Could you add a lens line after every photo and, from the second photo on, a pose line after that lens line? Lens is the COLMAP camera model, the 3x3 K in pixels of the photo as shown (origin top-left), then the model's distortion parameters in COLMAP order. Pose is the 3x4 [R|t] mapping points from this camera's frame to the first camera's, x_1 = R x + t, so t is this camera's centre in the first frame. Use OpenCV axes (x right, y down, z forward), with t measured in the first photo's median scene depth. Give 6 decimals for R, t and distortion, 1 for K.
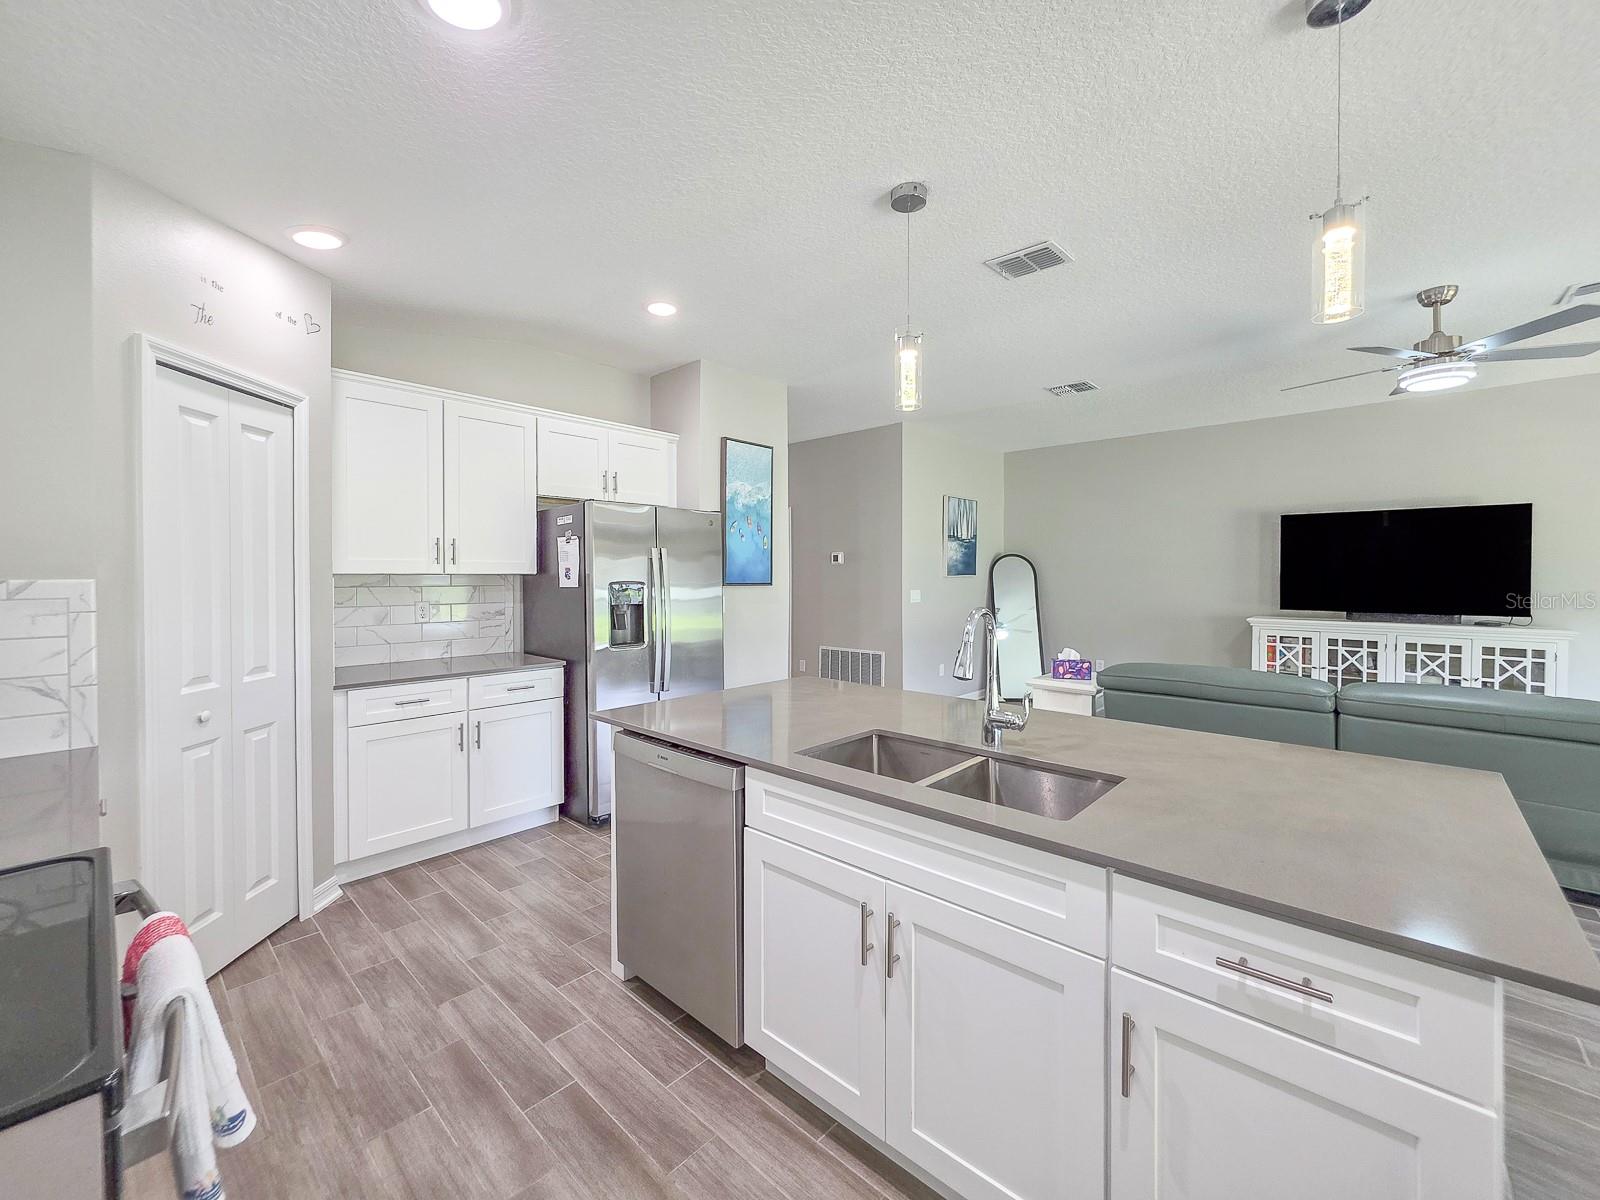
lens RADIAL K [[659.3, 0, 840.7], [0, 659.3, 582.1], [0, 0, 1]] dist [-0.002022, 0.000819]
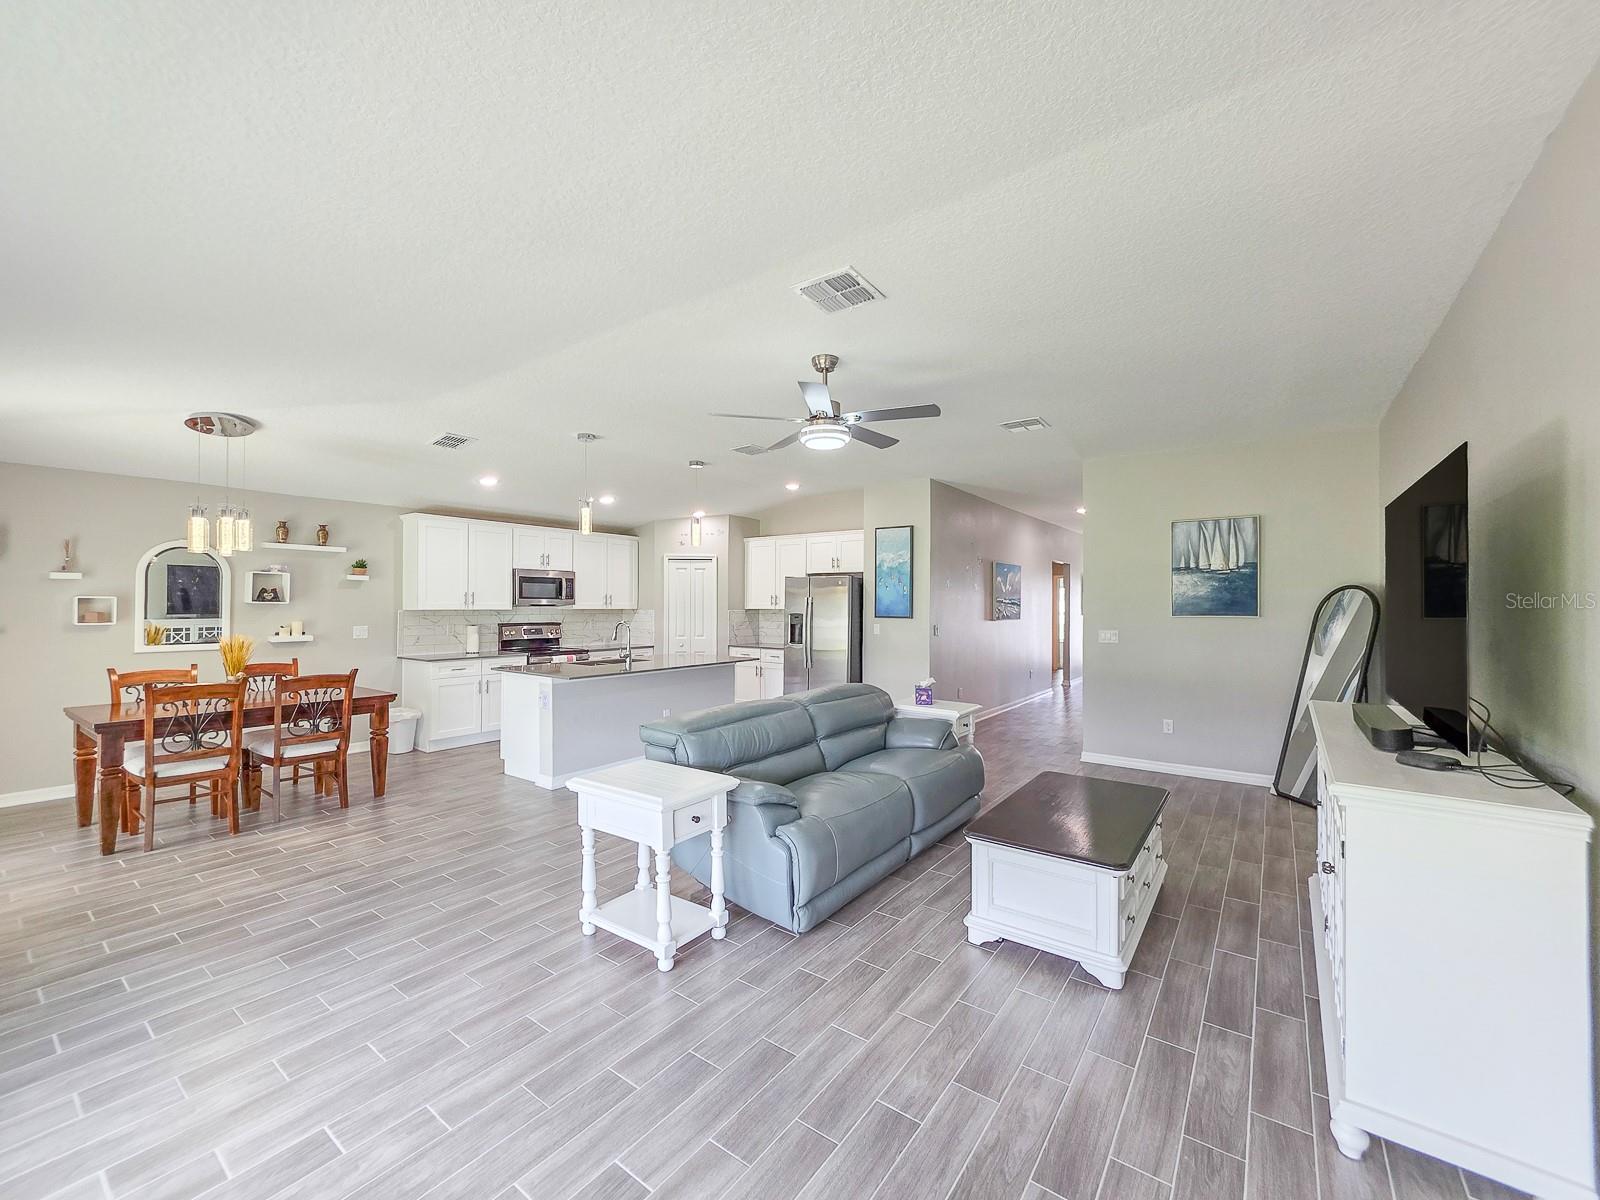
lens RADIAL K [[659.3, 0, 800.0], [0, 659.3, 606.1], [0, 0, 1]] dist [-0.002022, 0.000819]
pose [[0.071186, 0.006930, -0.997439, 1.448790], [-0.014007, 0.999884, 0.005947, -0.029209], [0.997365, 0.013548, 0.071275, 0.677481]]
